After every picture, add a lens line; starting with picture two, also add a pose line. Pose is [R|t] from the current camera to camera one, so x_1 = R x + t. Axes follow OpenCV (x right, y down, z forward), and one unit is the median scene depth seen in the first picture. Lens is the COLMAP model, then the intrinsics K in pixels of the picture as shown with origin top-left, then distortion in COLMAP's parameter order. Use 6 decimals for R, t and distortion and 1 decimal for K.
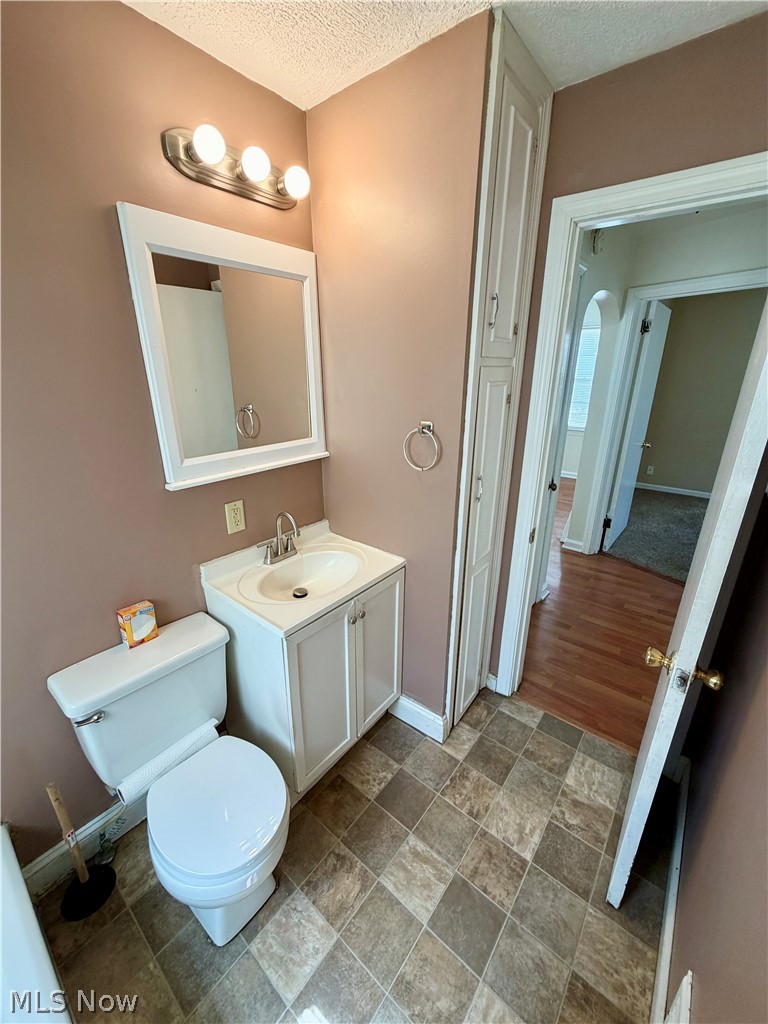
lens RADIAL K [[407.7, 0, 384.0], [0, 407.7, 512.0], [0, 0, 1]] dist [0.001348, 0.000183]
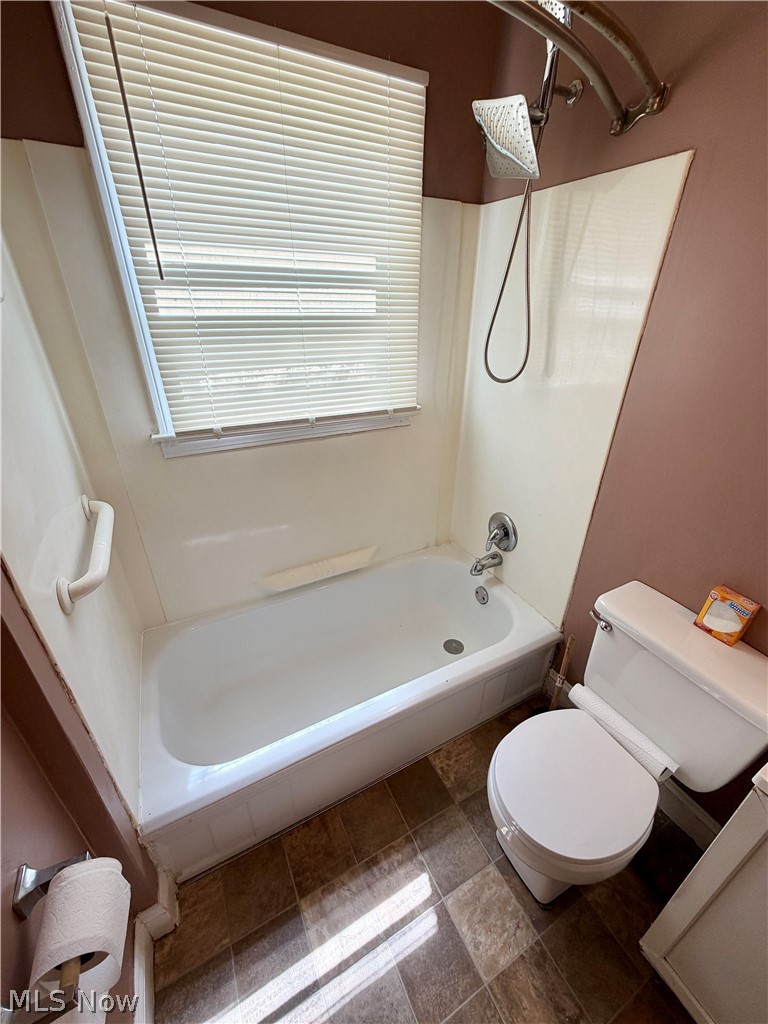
lens RADIAL K [[407.7, 0, 384.0], [0, 407.7, 512.0], [0, 0, 1]] dist [0.001348, 0.000183]
pose [[-0.392253, 0.416678, -0.820071, 0.251471], [-0.320615, 0.773683, 0.546463, -0.113378], [0.862174, 0.477278, -0.169886, 0.481960]]
